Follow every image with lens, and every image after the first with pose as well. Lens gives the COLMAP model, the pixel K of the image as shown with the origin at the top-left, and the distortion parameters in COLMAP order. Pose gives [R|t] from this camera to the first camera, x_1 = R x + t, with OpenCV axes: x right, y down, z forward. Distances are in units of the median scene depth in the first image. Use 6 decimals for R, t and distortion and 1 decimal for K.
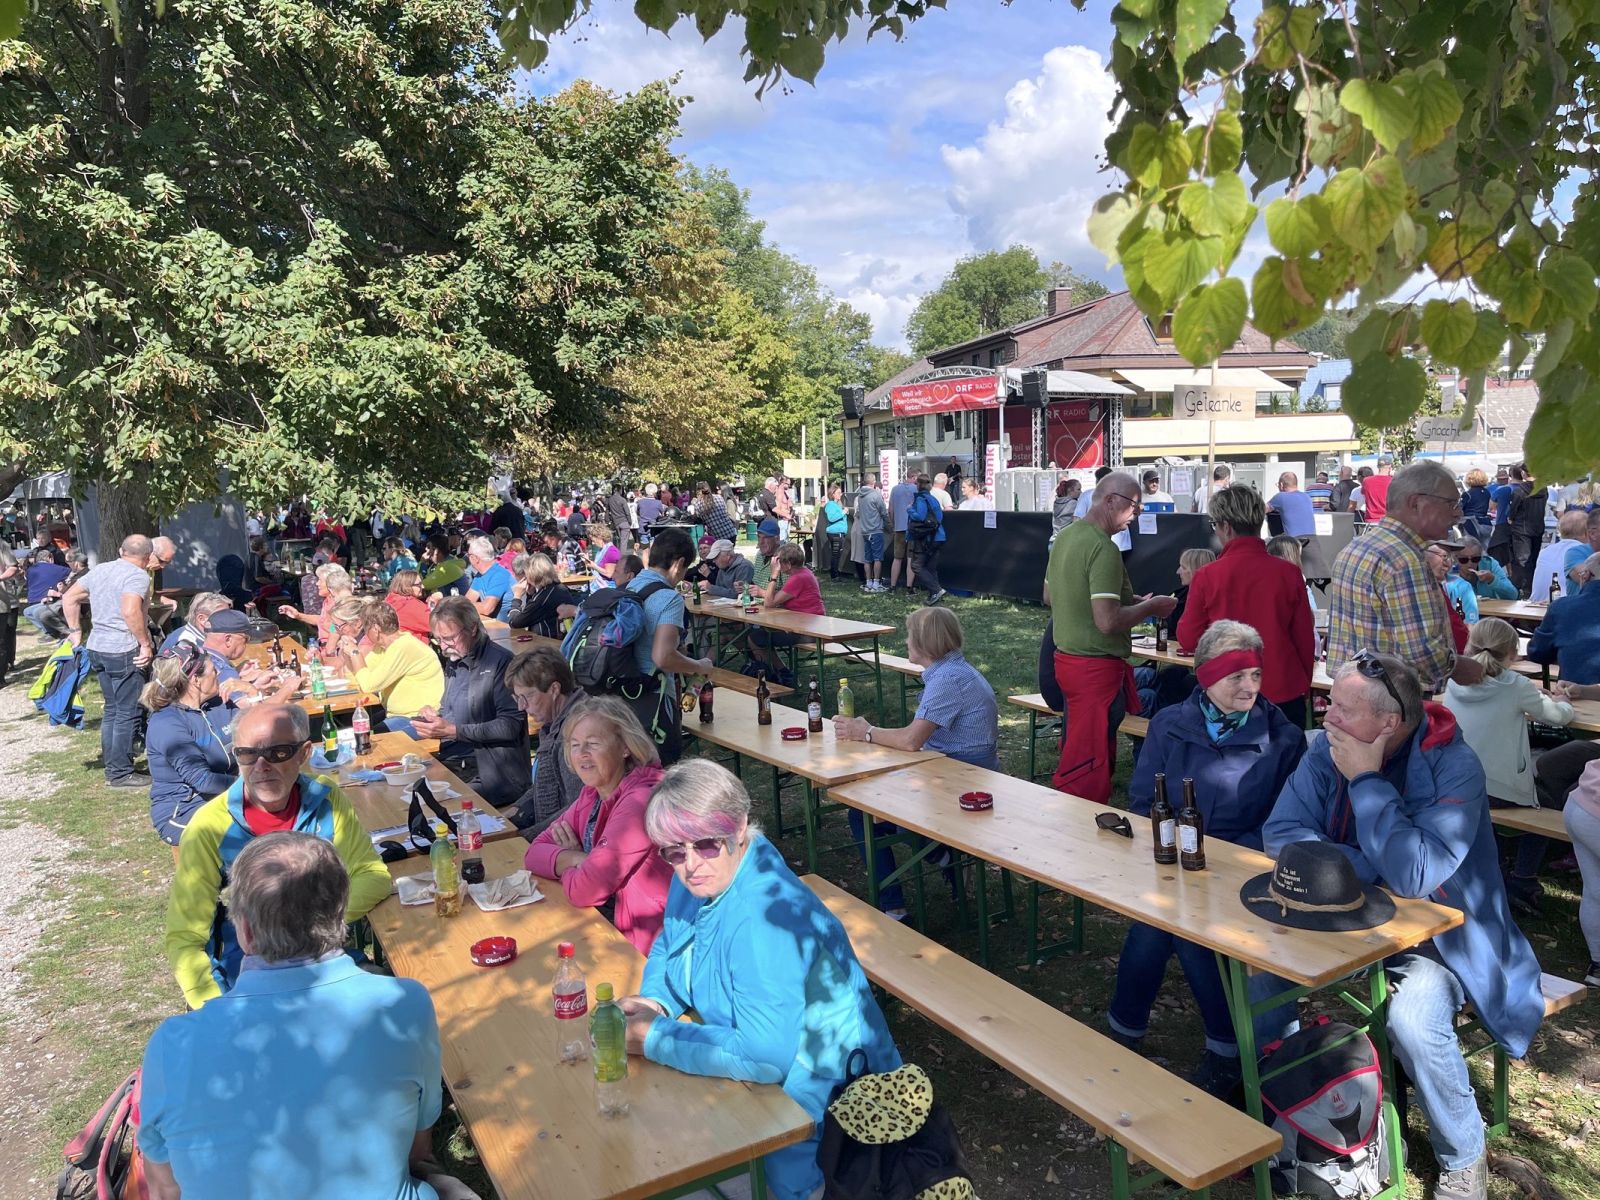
lens RADIAL K [[1208.4, 0, 800.0], [0, 1208.4, 600.0], [0, 0, 1]] dist [0.061273, -0.111224]
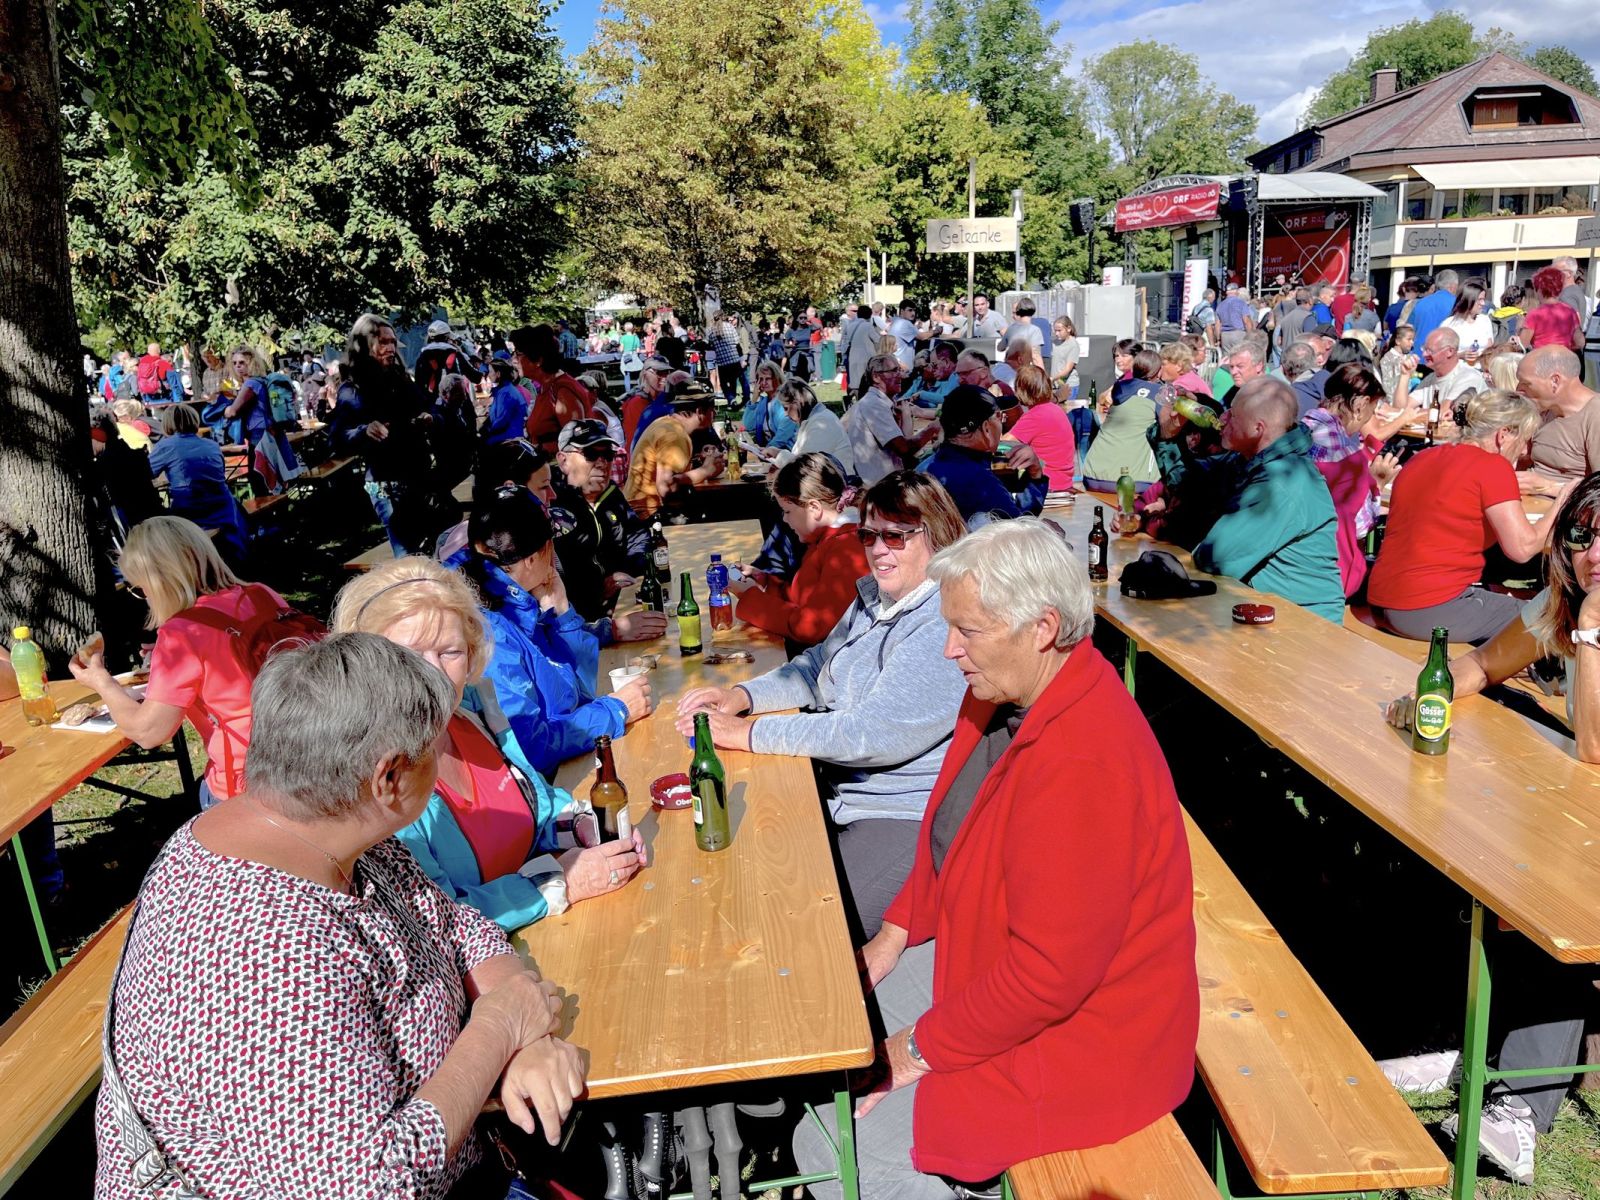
lens RADIAL K [[1198.7, 0, 783.7], [0, 1198.7, 606.2], [0, 0, 1]] dist [0.042903, -0.064805]
pose [[0.942919, 0.061472, -0.327299, 0.163587], [-0.011705, 0.988326, 0.151903, 0.001537], [0.332816, -0.139401, 0.932631, -0.032894]]
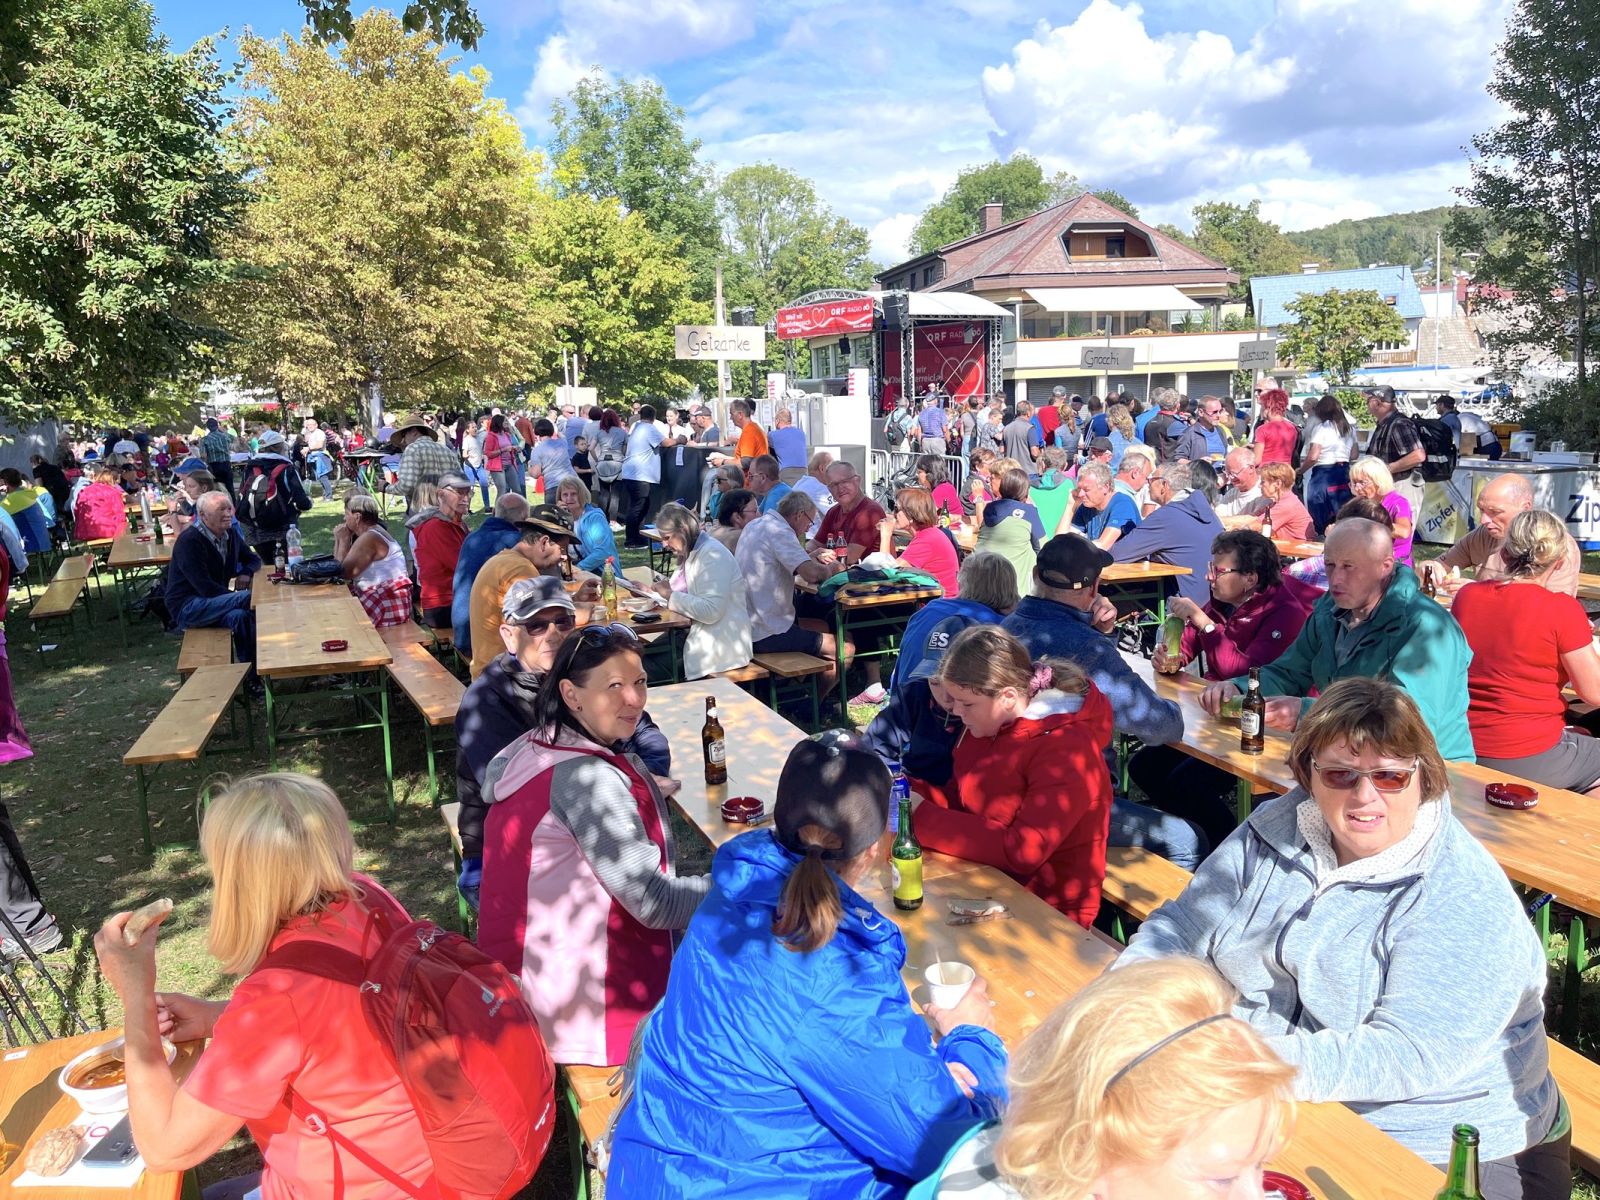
lens RADIAL K [[1208.4, 0, 800.0], [0, 1208.4, 600.0], [0, 0, 1]] dist [0.061273, -0.111224]
pose [[0.999456, -0.001295, -0.032949, 0.131061], [0.003478, 0.997795, 0.066276, -0.002069], [0.032791, -0.066355, 0.997257, -0.021119]]
